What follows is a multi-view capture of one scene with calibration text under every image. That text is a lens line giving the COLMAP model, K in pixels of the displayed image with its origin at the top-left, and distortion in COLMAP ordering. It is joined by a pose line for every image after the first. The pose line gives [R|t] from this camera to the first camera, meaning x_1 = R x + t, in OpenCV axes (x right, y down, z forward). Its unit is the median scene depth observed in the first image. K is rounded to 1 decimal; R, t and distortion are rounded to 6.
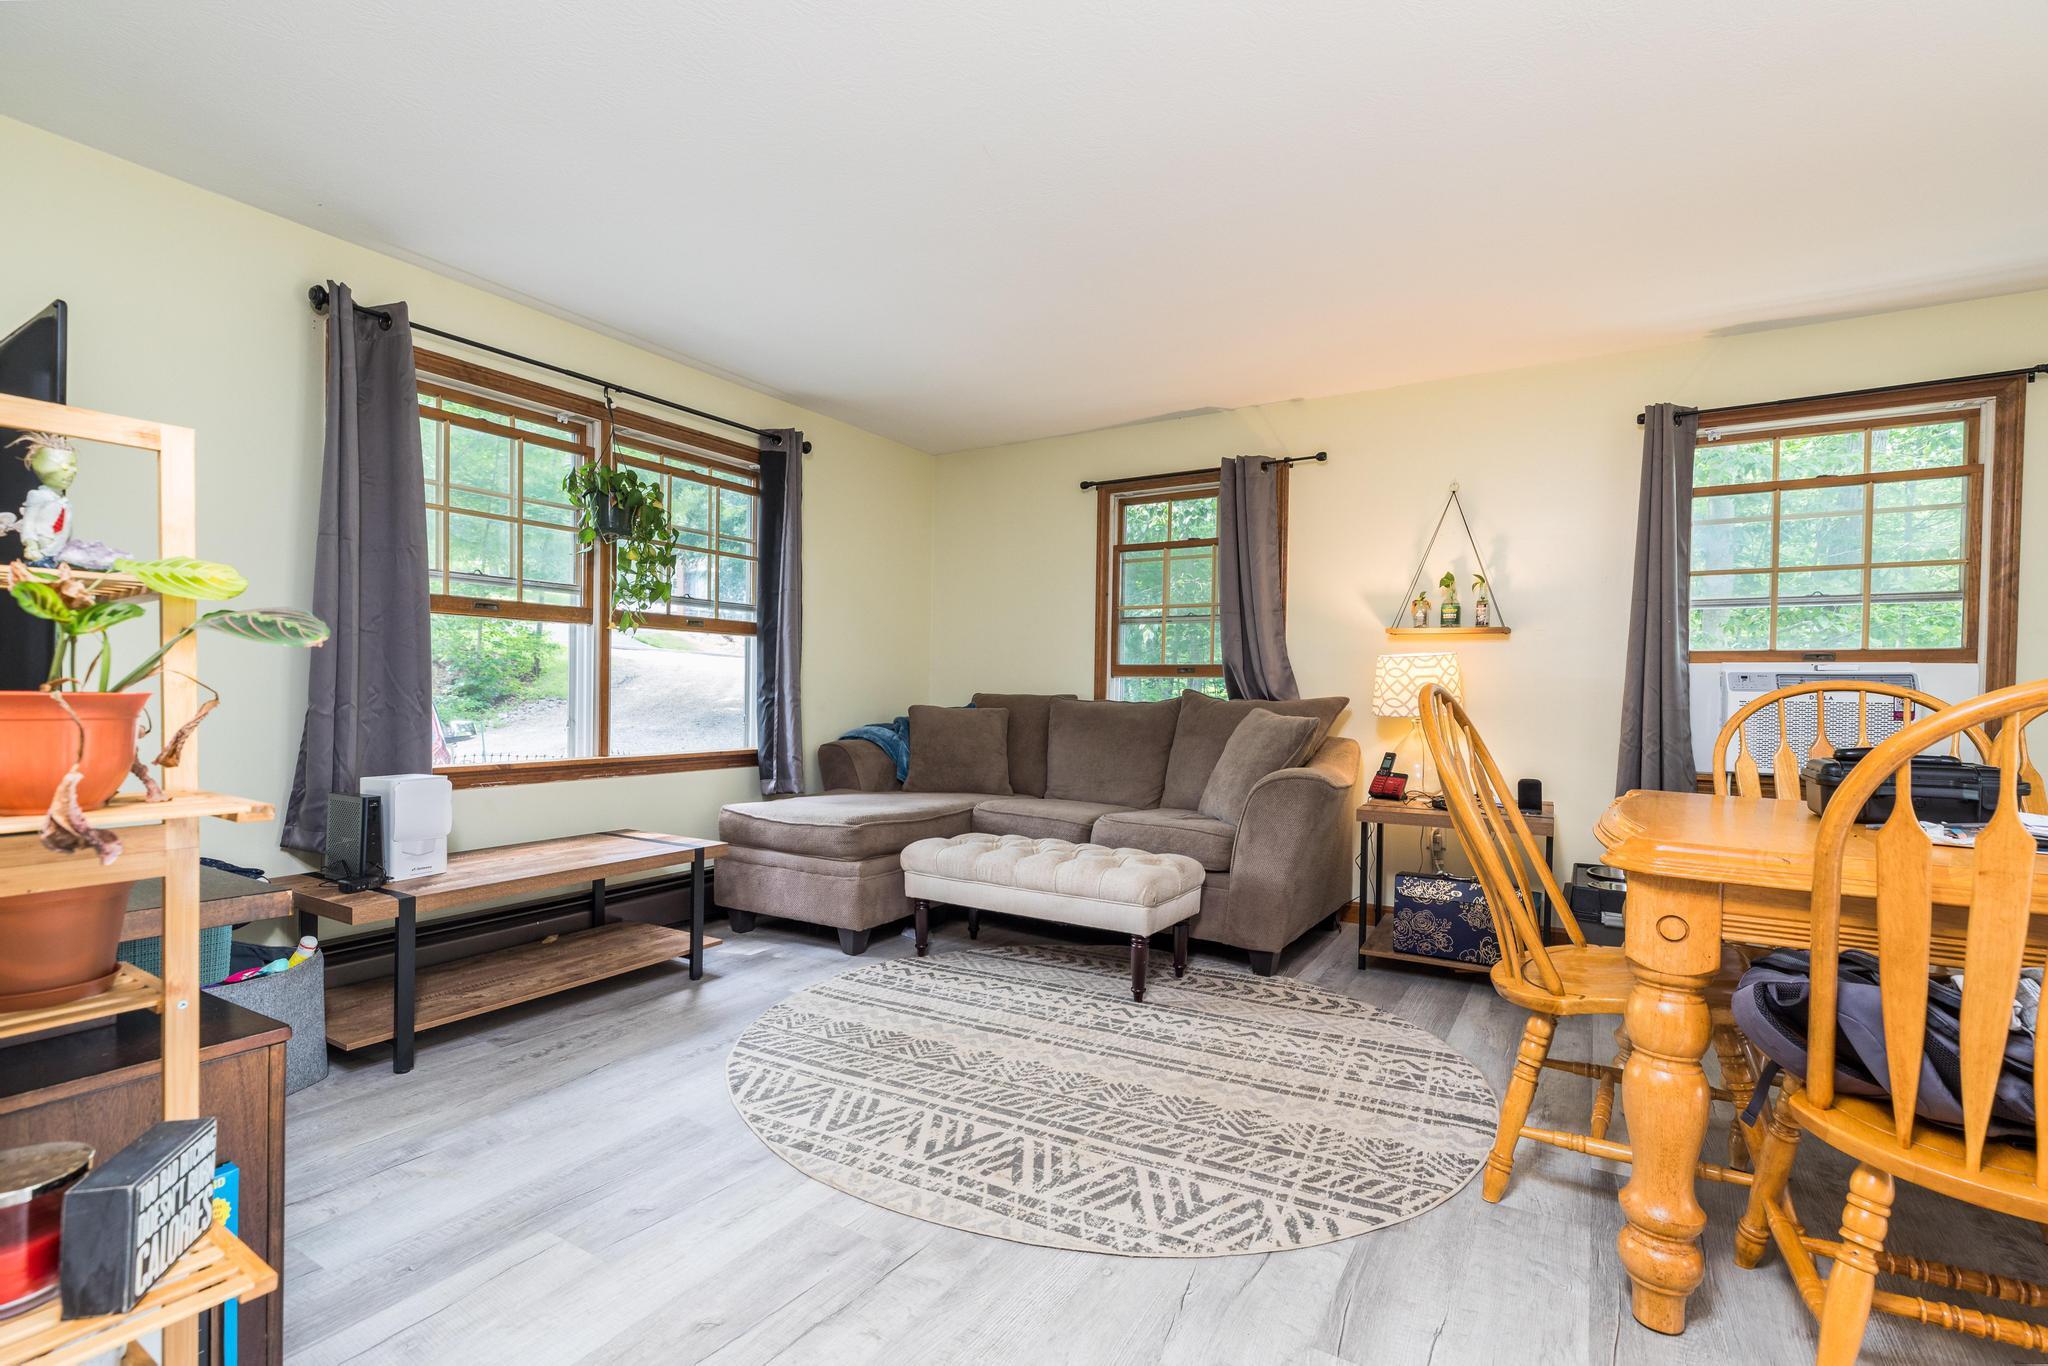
lens RADIAL K [[929.5, 0, 1017.0], [0, 929.5, 713.7], [0, 0, 1]] dist [0.002947, 0.000249]
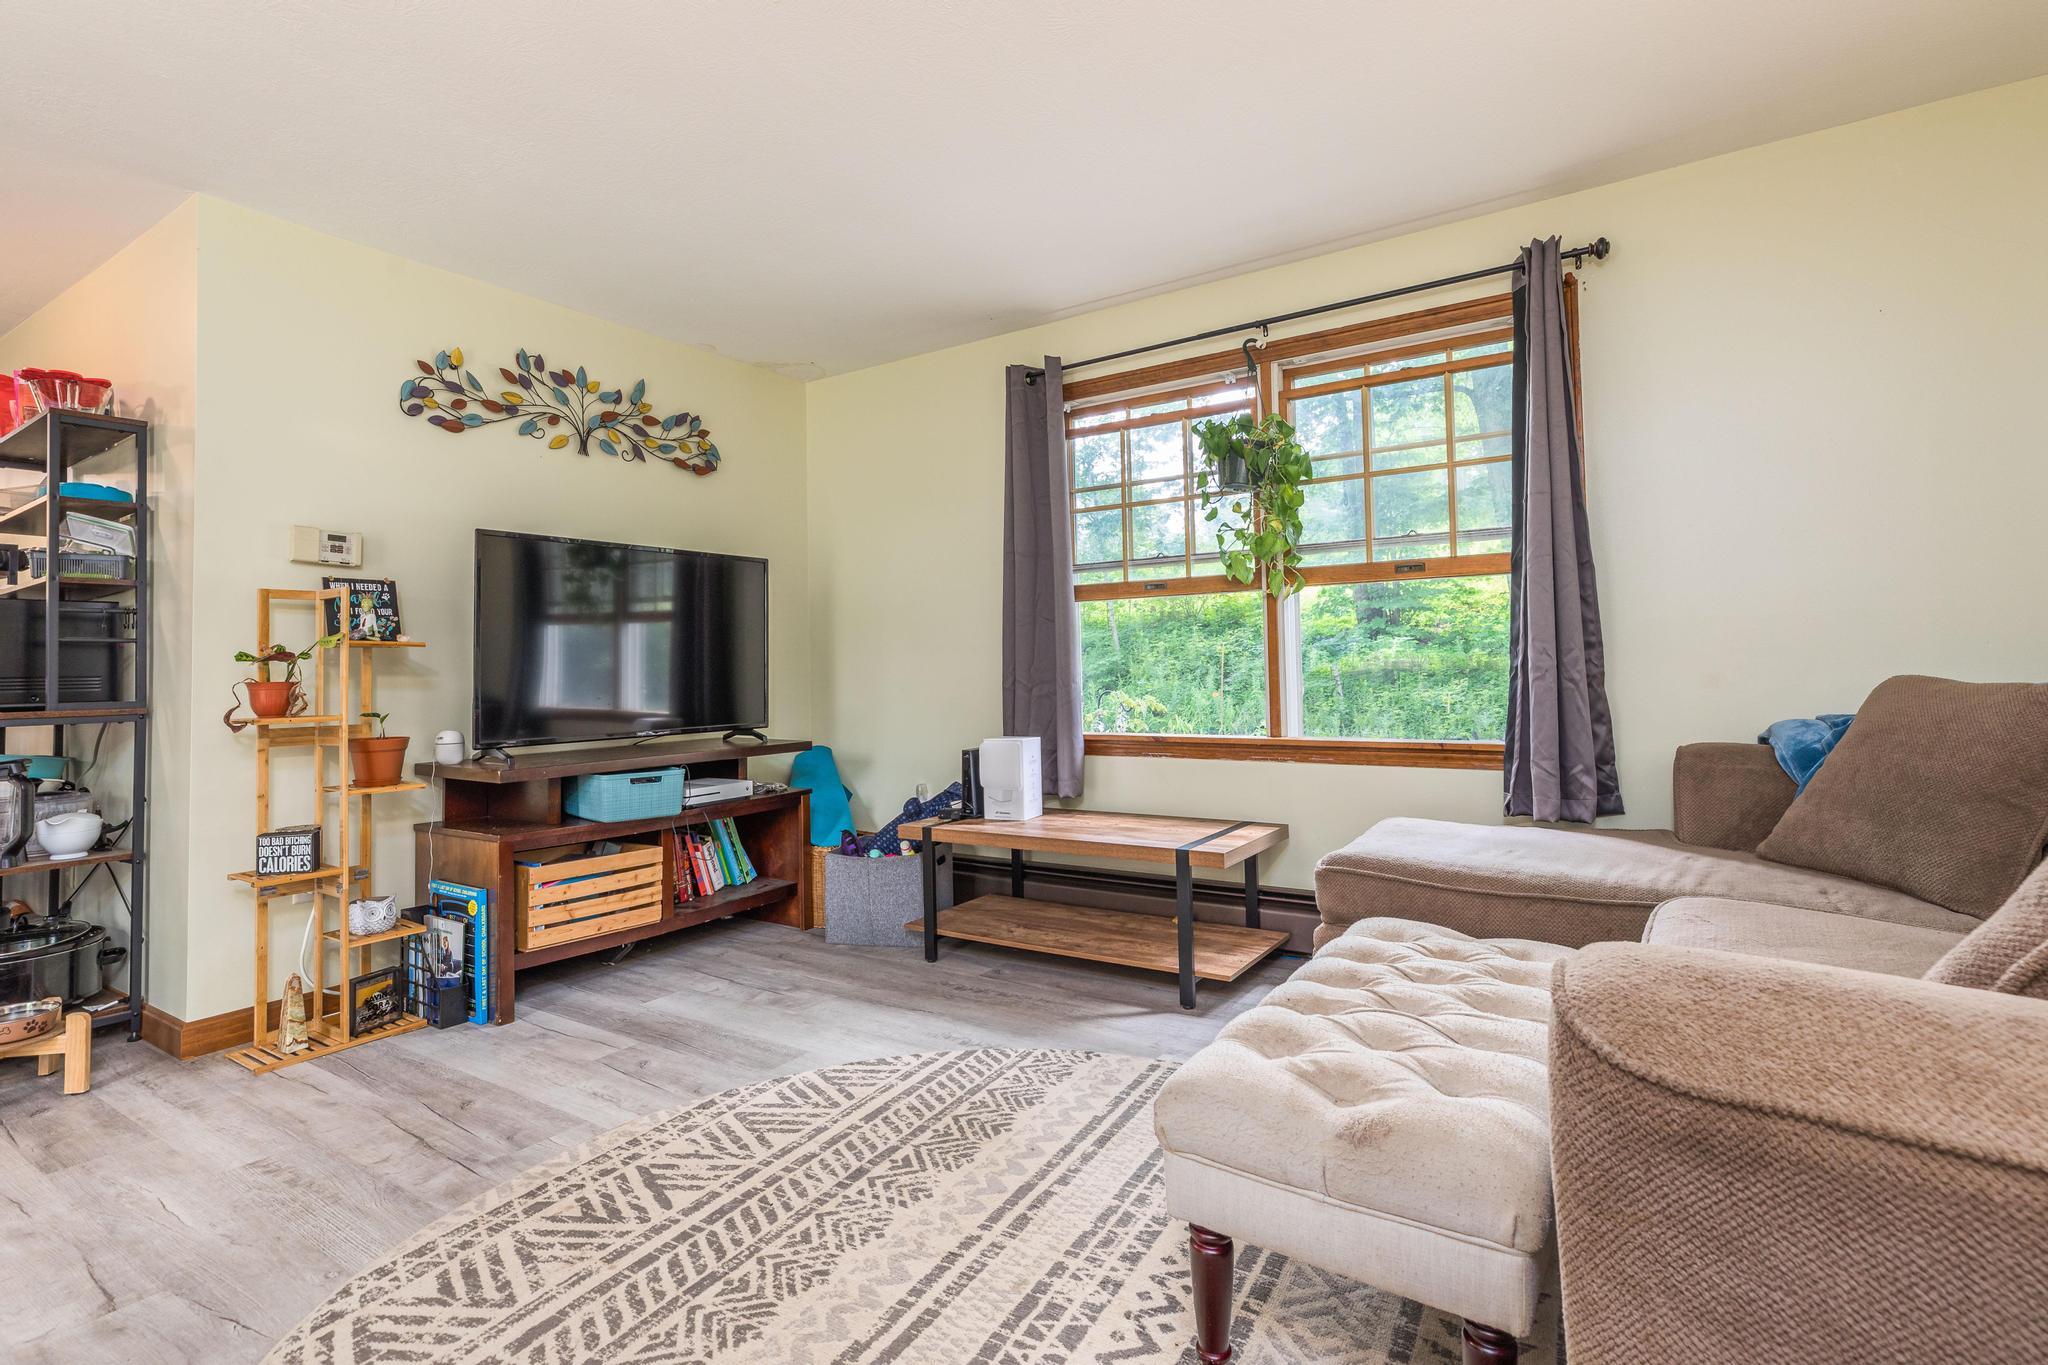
lens RADIAL K [[1002.1, 0, 1023.0], [0, 1002.1, 642.7], [0, 0, 1]] dist [0.000087, 0.000543]
pose [[-0.028484, -0.036808, -0.998916, 0.725341], [-0.003831, 0.999318, -0.036713, -0.011757], [0.999587, 0.002781, -0.028605, 1.111318]]
